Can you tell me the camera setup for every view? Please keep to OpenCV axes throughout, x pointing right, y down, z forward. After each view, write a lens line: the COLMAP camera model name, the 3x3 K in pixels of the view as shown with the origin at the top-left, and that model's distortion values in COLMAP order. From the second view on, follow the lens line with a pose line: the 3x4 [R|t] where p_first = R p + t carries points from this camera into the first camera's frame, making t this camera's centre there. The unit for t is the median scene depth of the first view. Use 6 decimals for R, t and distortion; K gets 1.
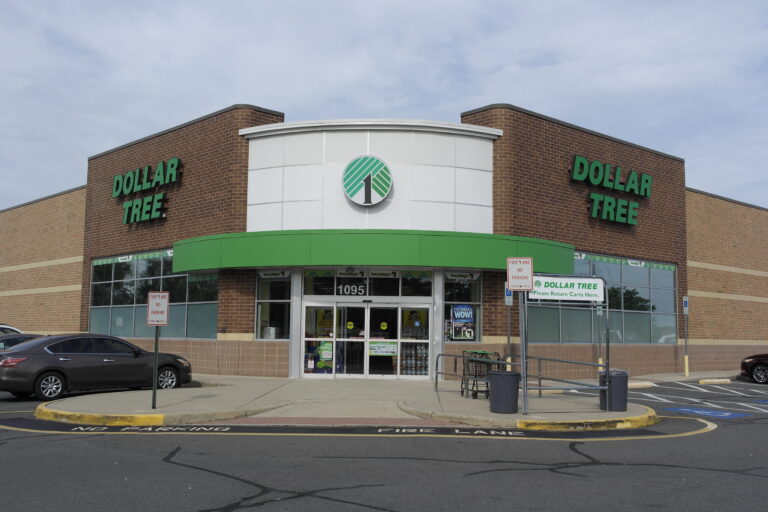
lens RADIAL K [[811.2, 0, 384.0], [0, 811.2, 256.0], [0, 0, 1]] dist [0.006031, 0.011237]
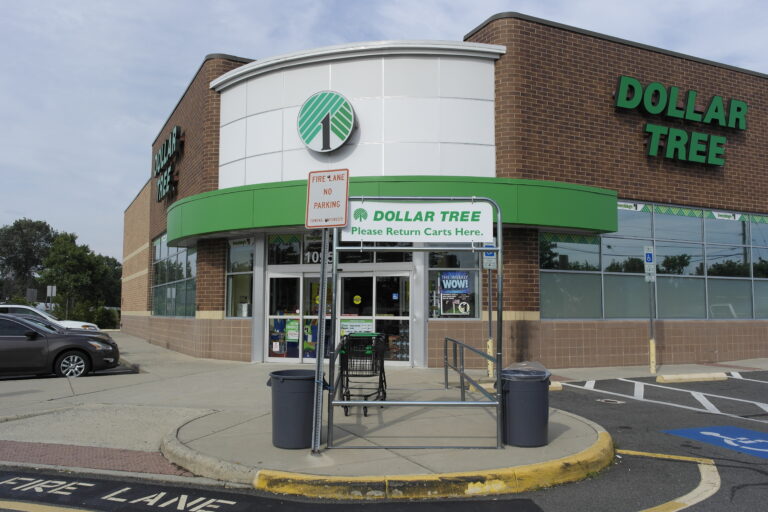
lens RADIAL K [[672.2, 0, 384.0], [0, 672.2, 256.0], [0, 0, 1]] dist [0.010418, -0.001420]
pose [[0.961237, -0.033259, -0.273709, 0.210797], [0.036558, 0.999307, 0.006962, 0.038277], [0.273287, -0.016698, 0.961787, 0.356438]]
